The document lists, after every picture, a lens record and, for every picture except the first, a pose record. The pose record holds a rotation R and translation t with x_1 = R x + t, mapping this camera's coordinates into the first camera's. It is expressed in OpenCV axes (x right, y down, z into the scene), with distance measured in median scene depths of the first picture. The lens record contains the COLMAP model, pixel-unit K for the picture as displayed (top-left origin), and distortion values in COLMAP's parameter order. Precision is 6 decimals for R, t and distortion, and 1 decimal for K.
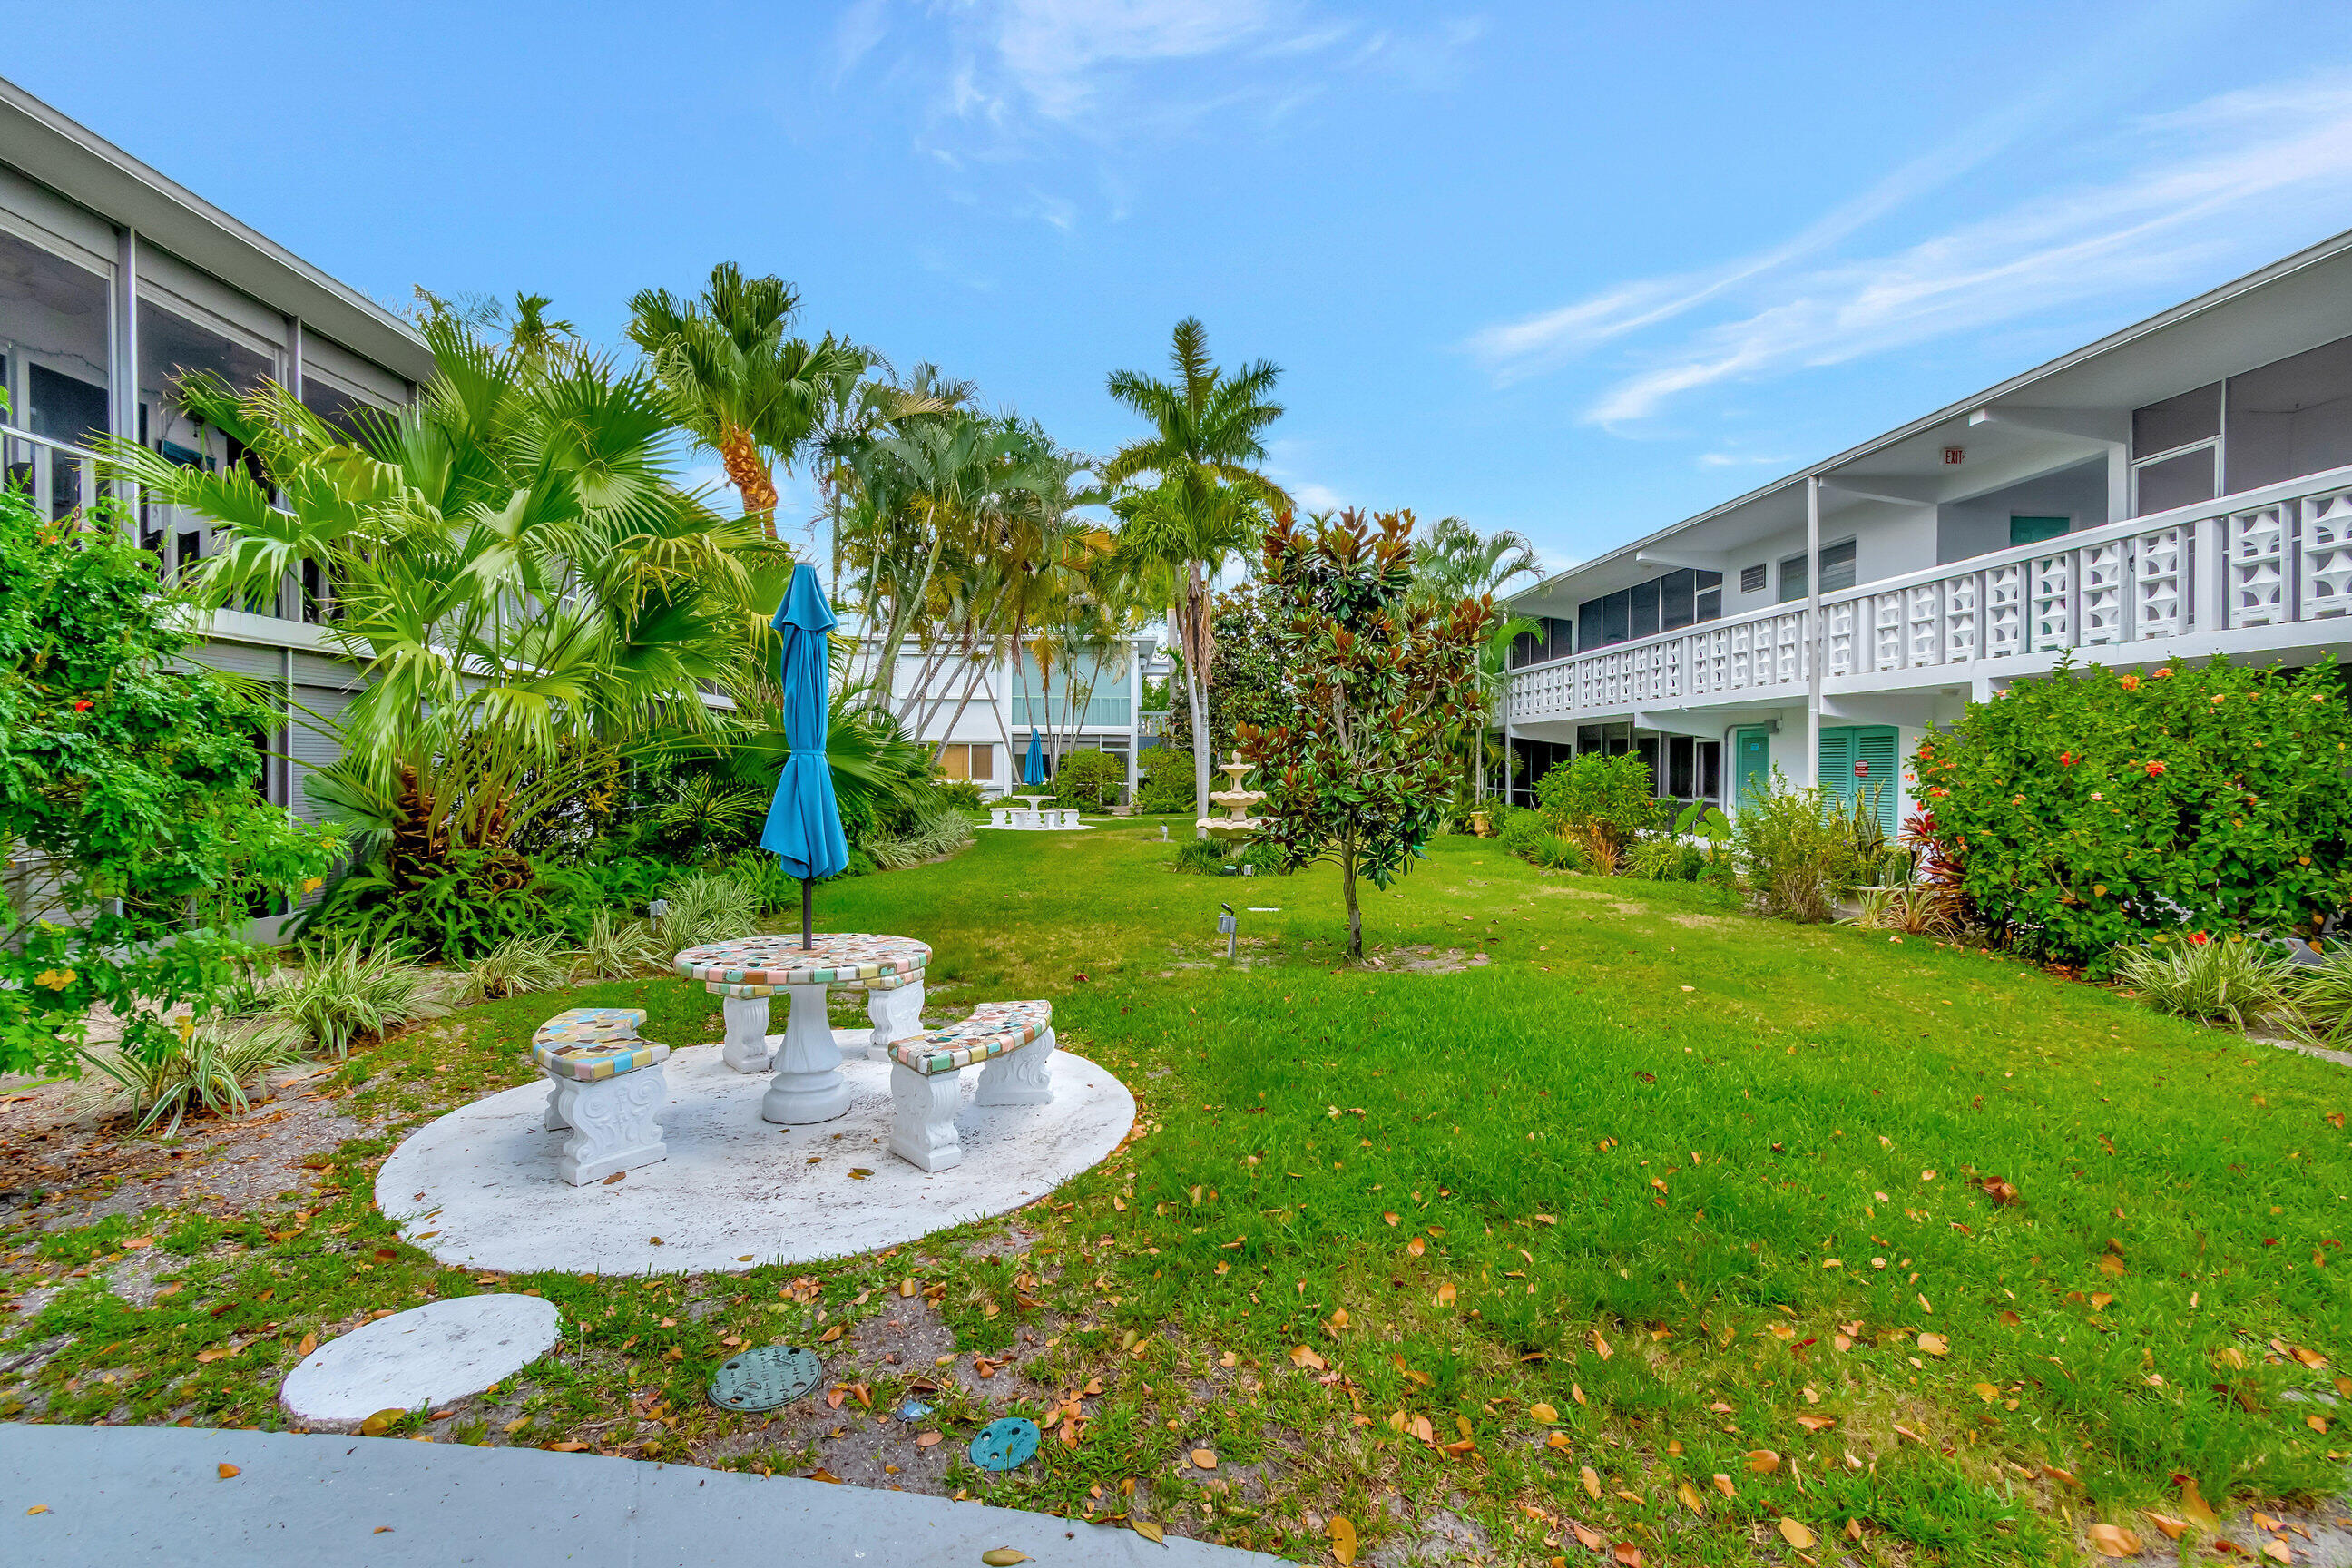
lens RADIAL K [[1067.3, 0, 1173.8], [0, 1067.3, 799.2], [0, 0, 1]] dist [0.000465, -0.000407]
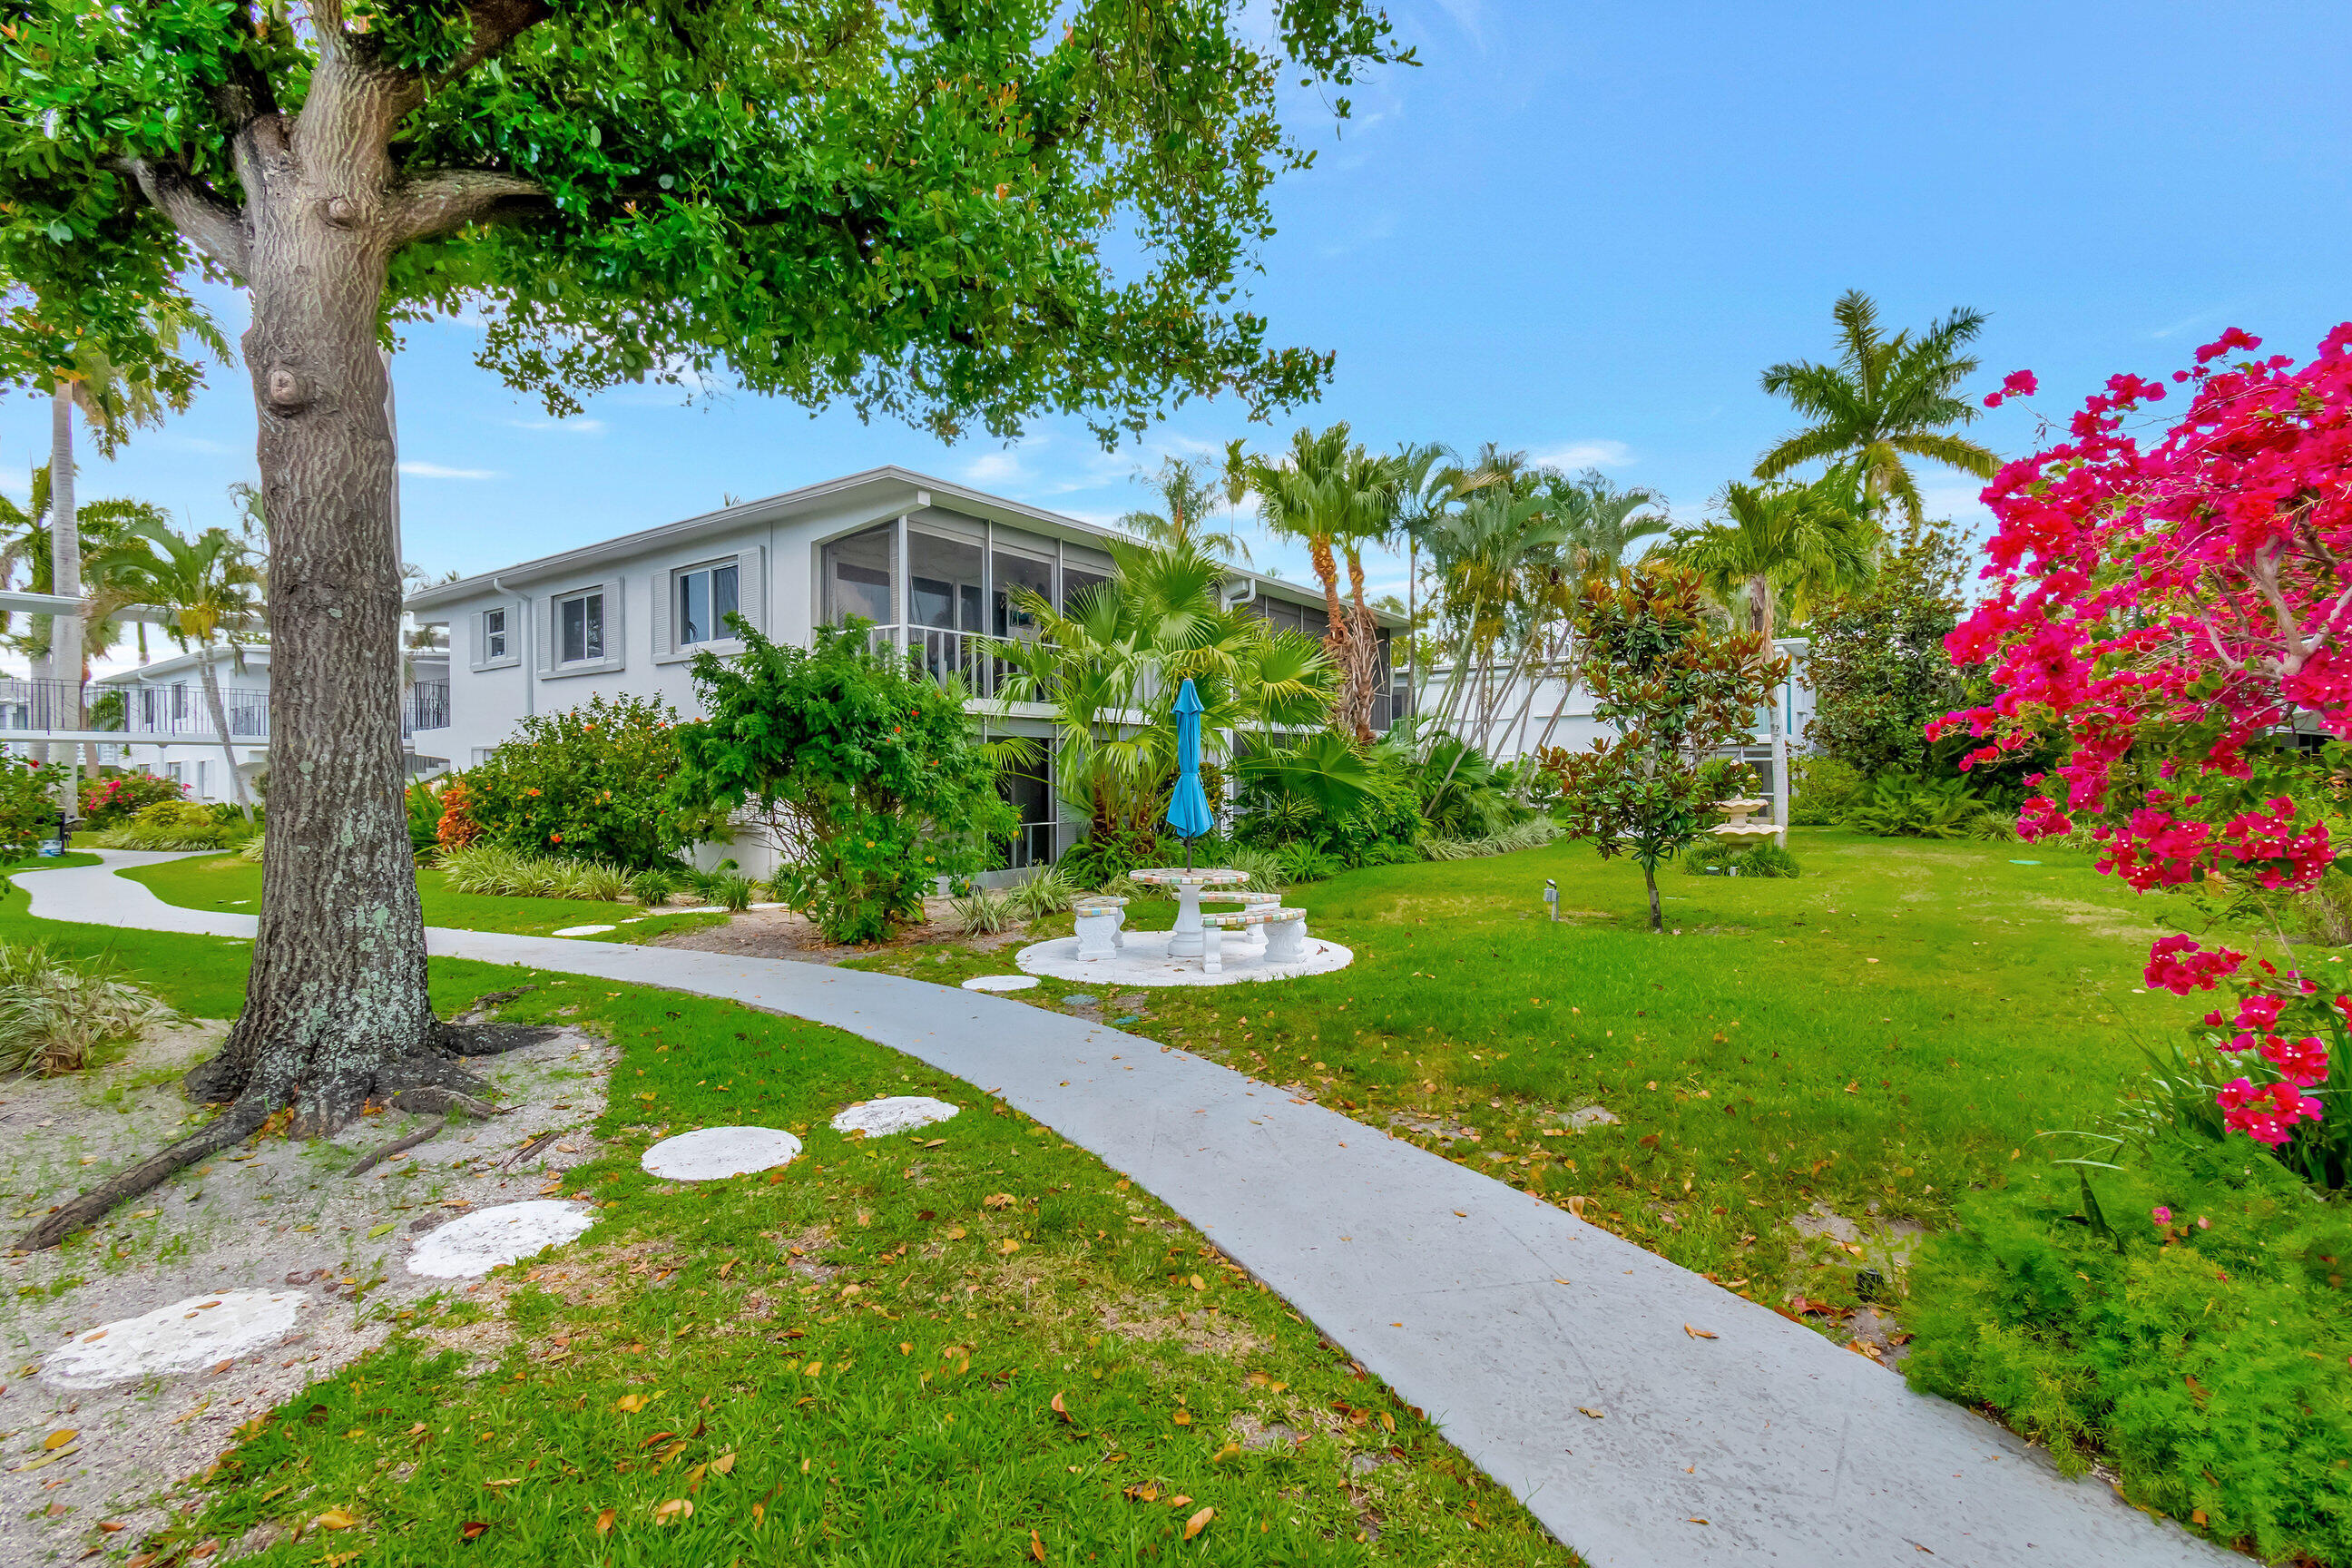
lens RADIAL K [[1051.8, 0, 1174.3], [0, 1051.8, 782.6], [0, 0, 1]] dist [0.000609, 0.000017]
pose [[0.792359, -0.009894, -0.609975, 0.227687], [-0.007027, 0.999654, -0.025343, 0.005927], [0.610015, 0.024367, 0.792015, -0.159072]]
